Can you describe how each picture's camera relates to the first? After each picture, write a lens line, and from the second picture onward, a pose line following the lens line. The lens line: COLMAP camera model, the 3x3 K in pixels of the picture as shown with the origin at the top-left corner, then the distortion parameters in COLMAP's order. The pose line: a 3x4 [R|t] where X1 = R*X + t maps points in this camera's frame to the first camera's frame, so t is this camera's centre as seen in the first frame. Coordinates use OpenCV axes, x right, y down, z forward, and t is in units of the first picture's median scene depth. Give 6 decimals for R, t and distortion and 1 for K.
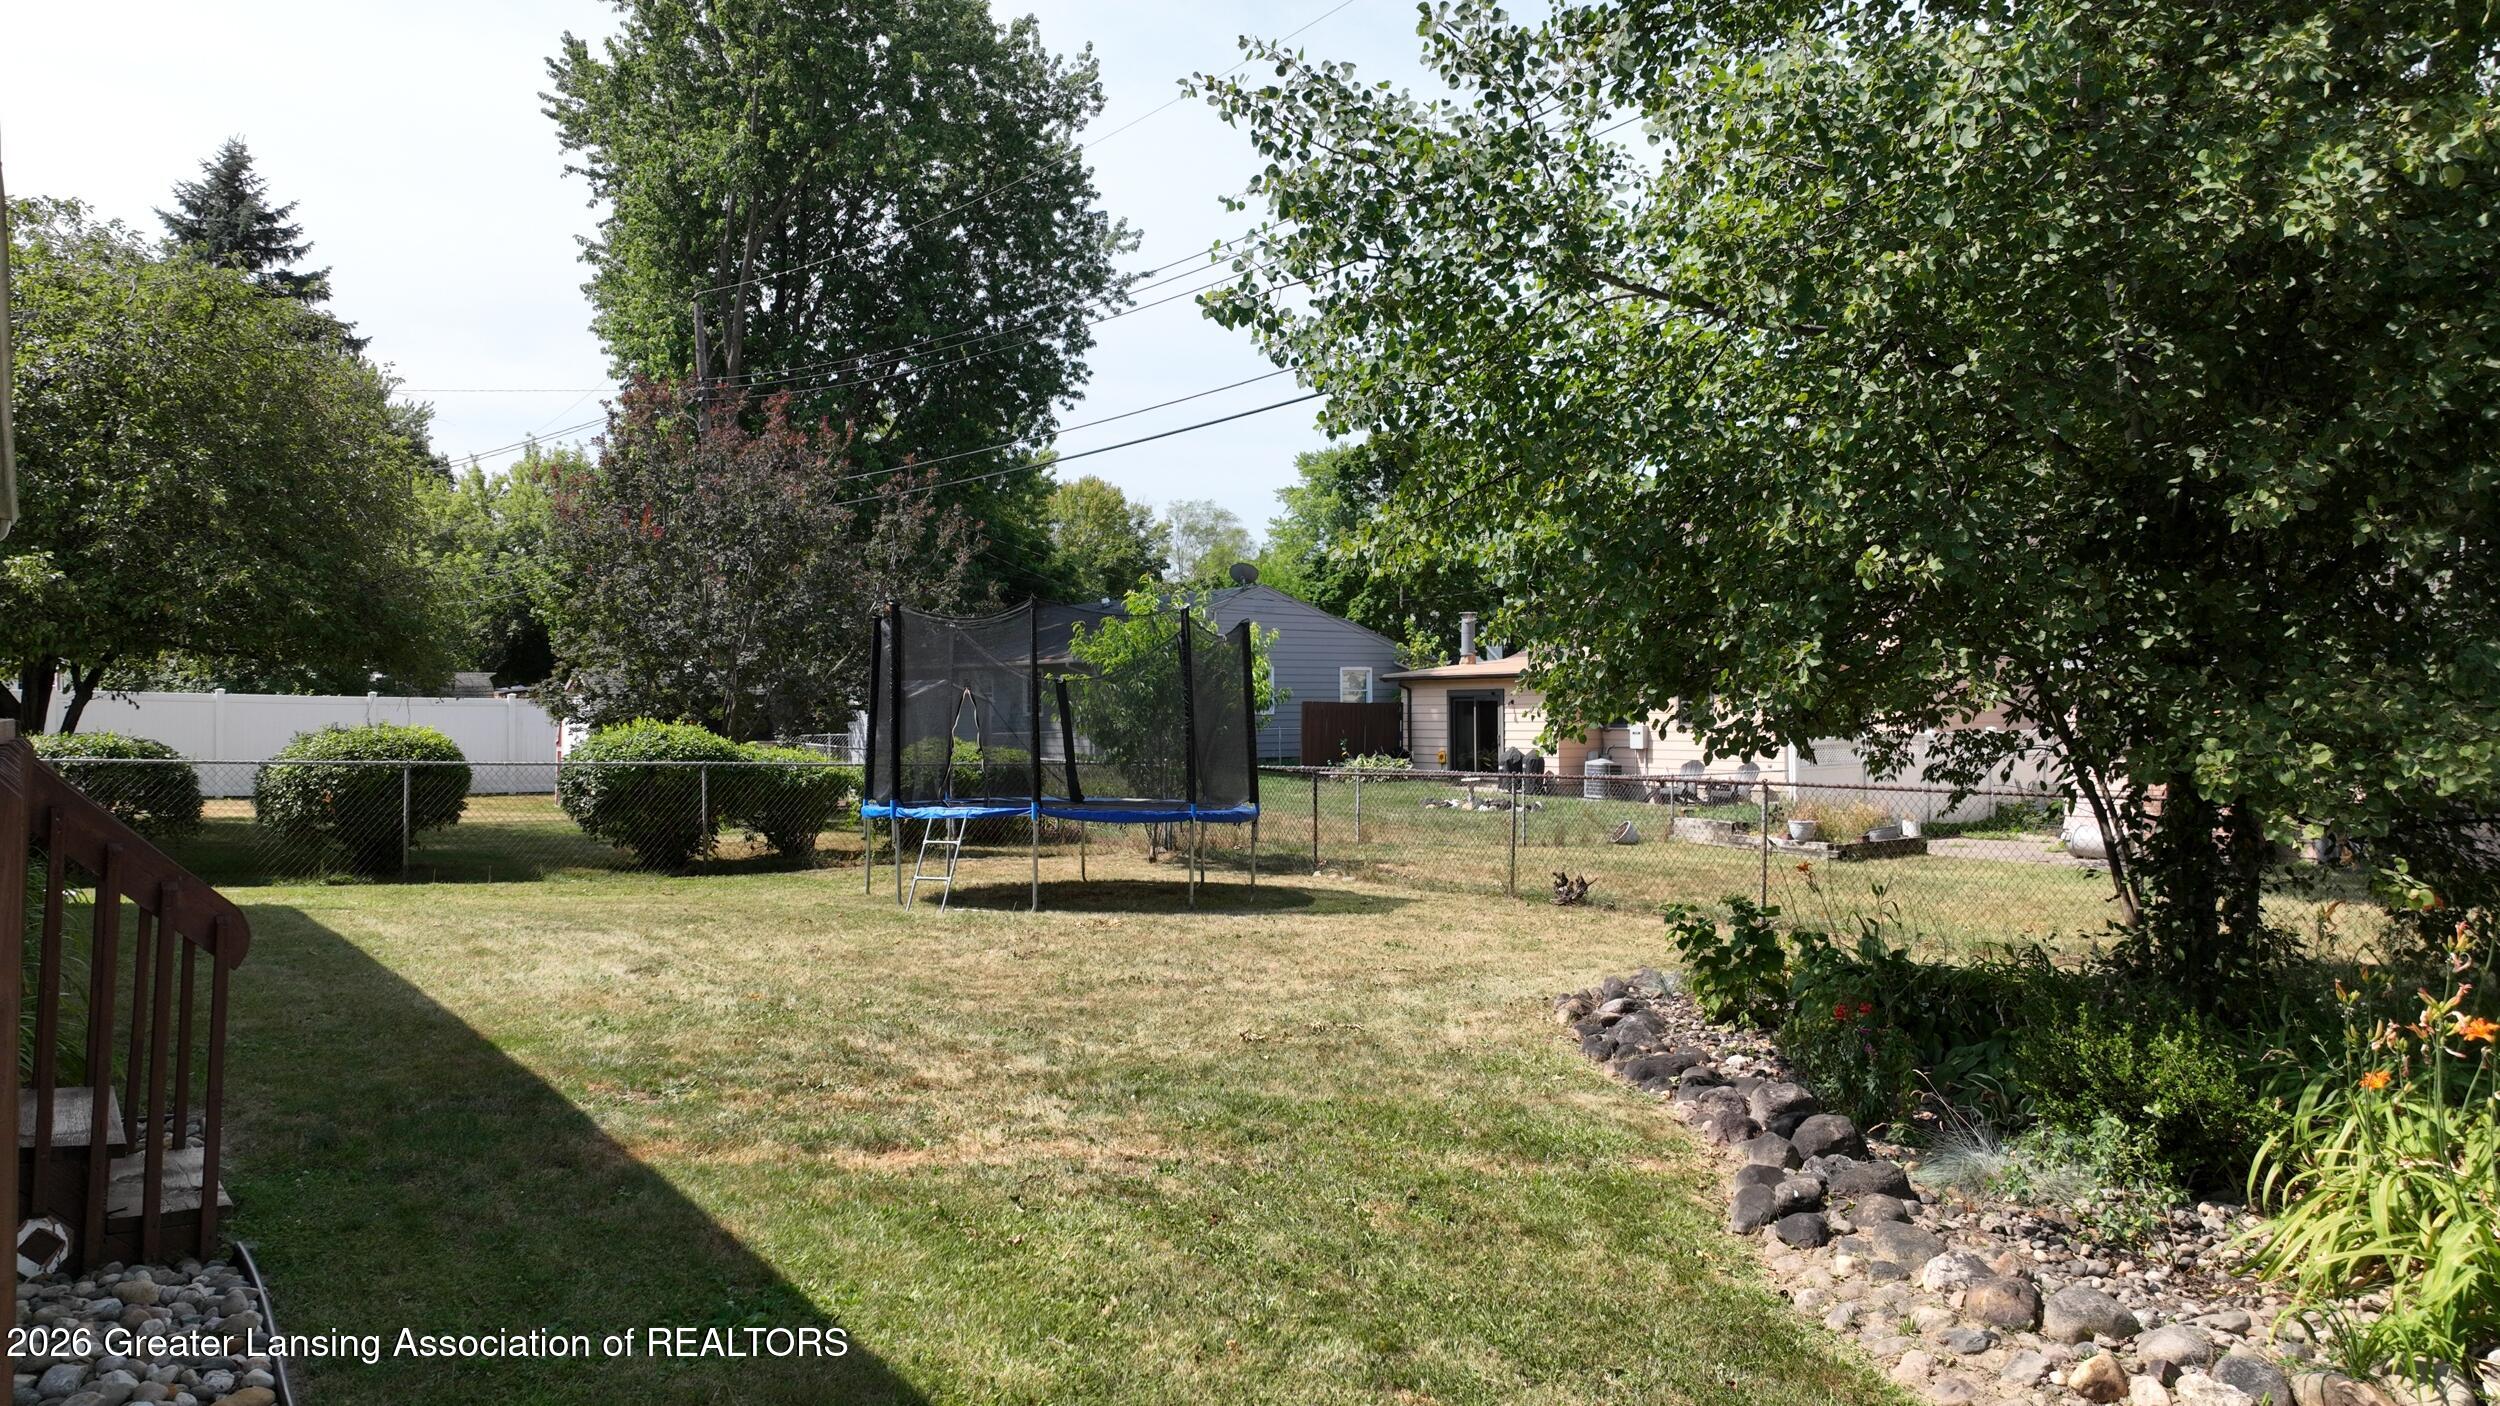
lens RADIAL K [[1782.7, 0, 1248.8], [0, 1782.7, 710.6], [0, 0, 1]] dist [0.006930, 0.016868]
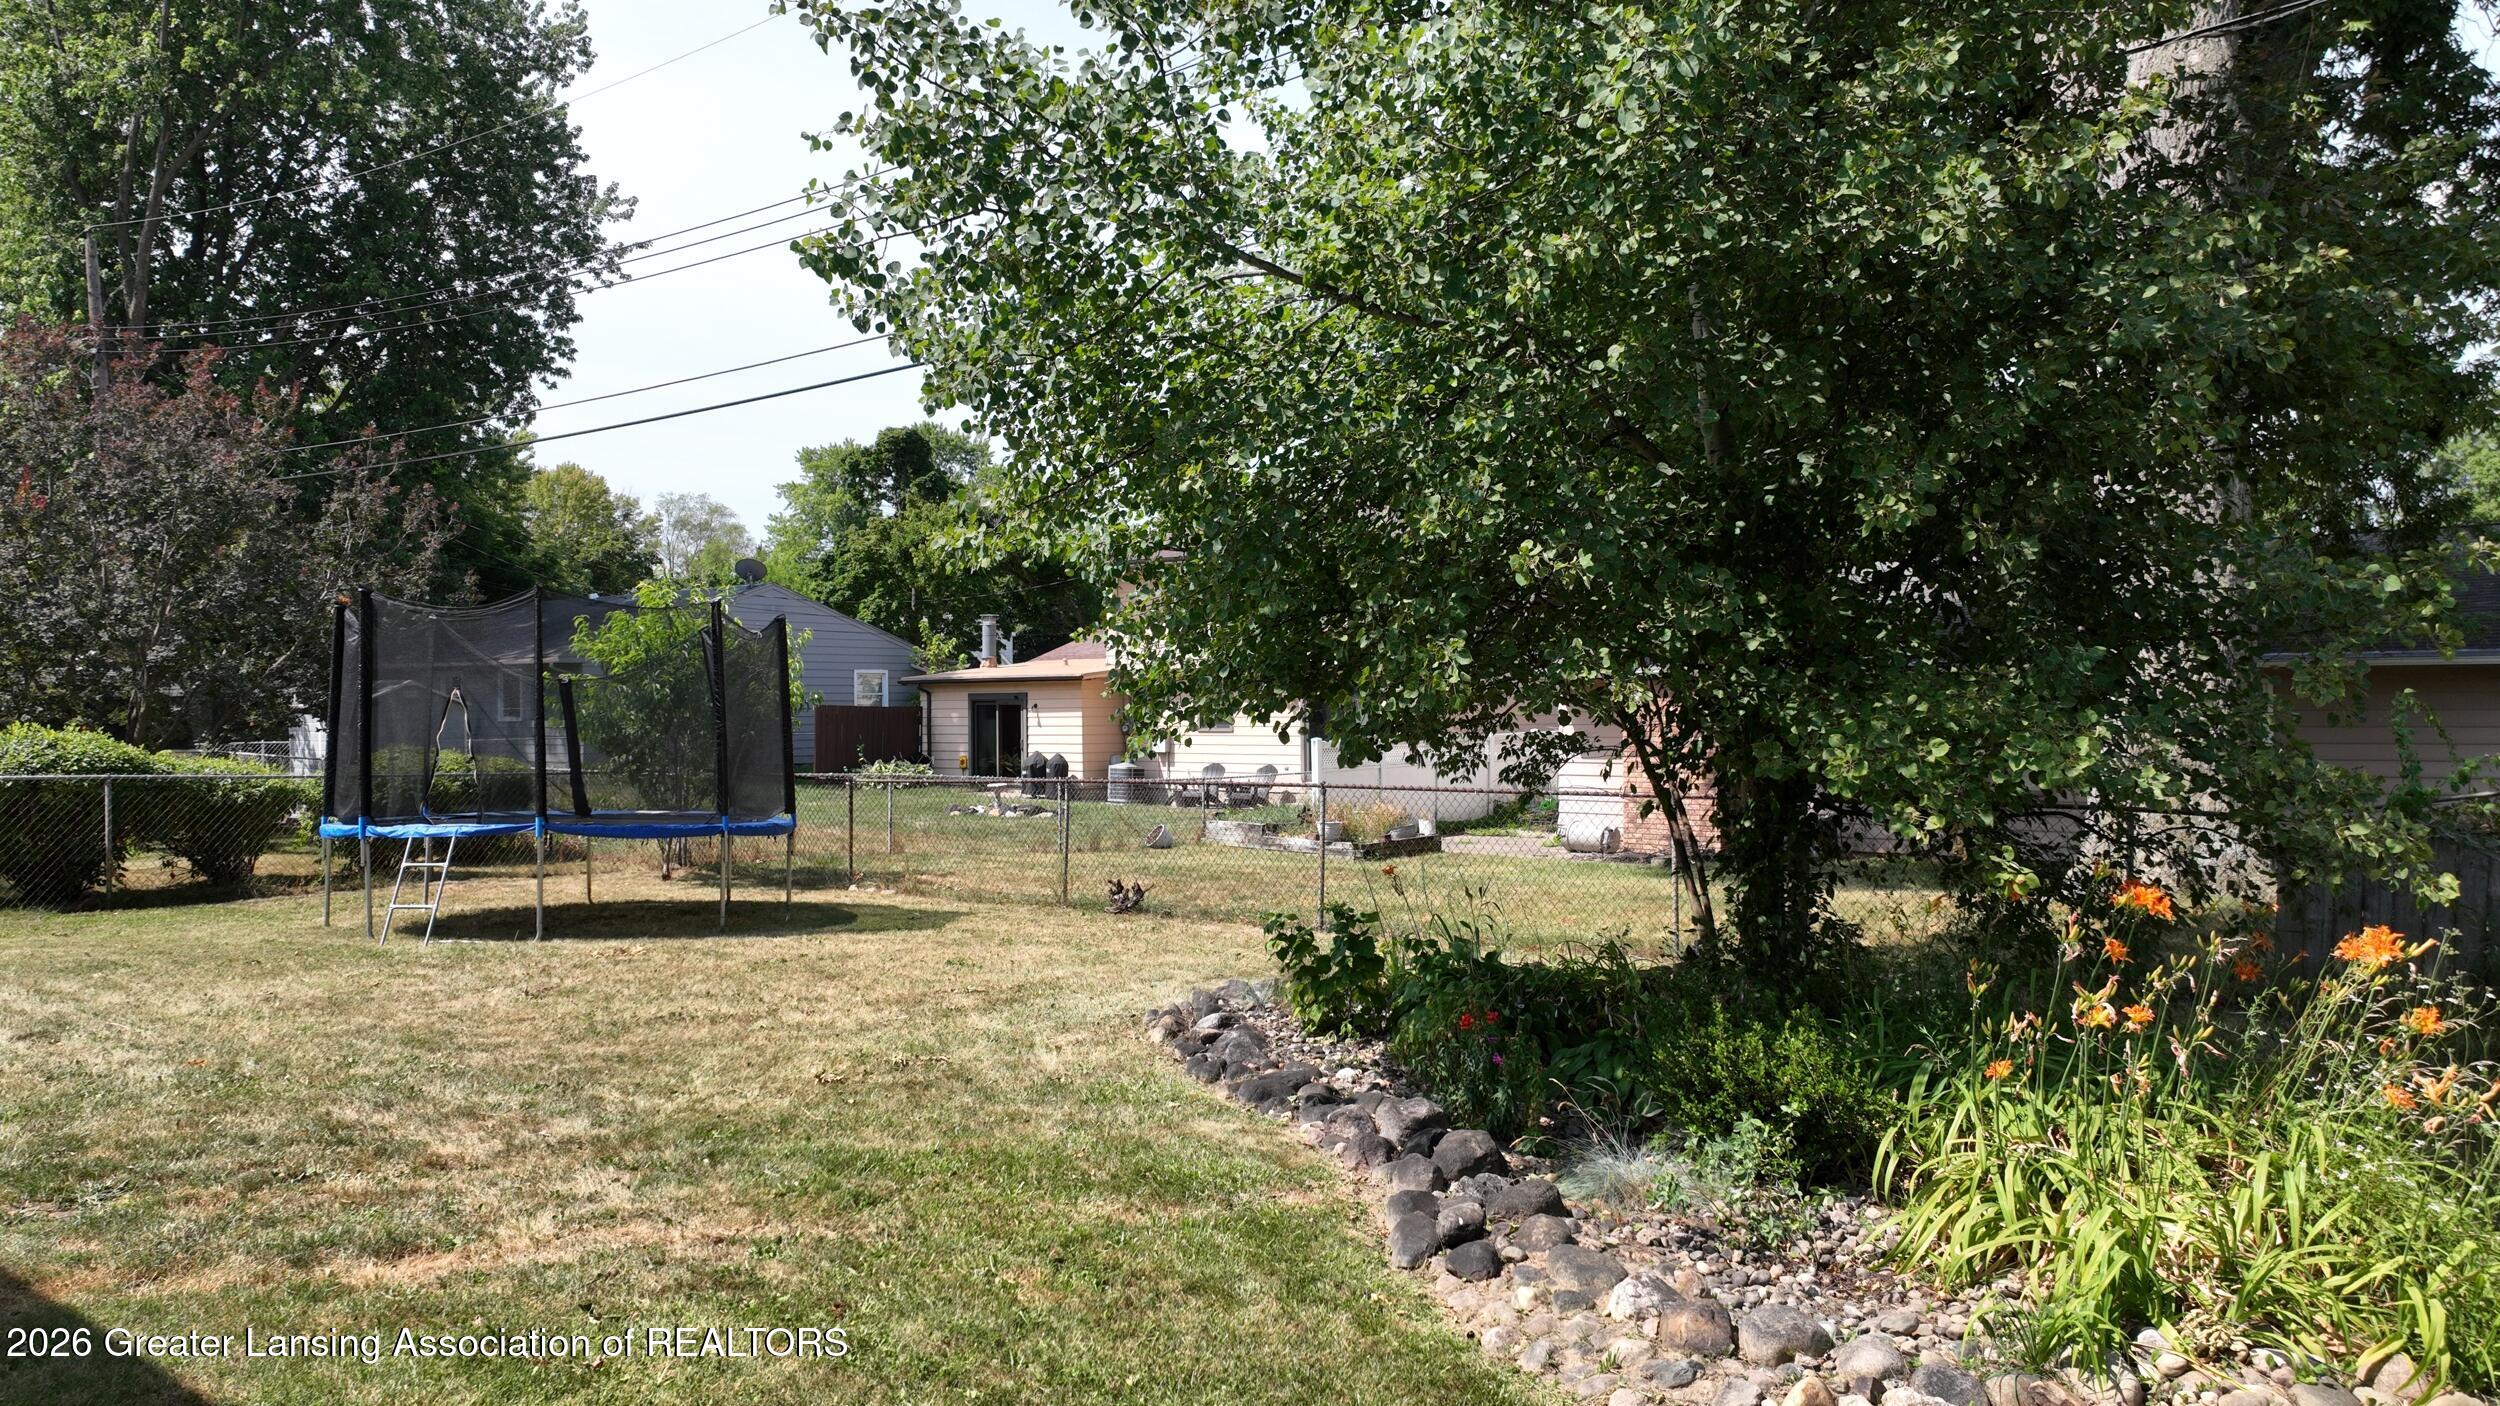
lens RADIAL K [[1782.7, 0, 1250.9], [0, 1782.7, 698.4], [0, 0, 1]] dist [0.006930, 0.016868]
pose [[0.961230, 0.001553, 0.275744, -0.046309], [0.000967, 0.999959, -0.009001, 0.001160], [-0.275747, 0.008919, 0.961189, 0.088732]]
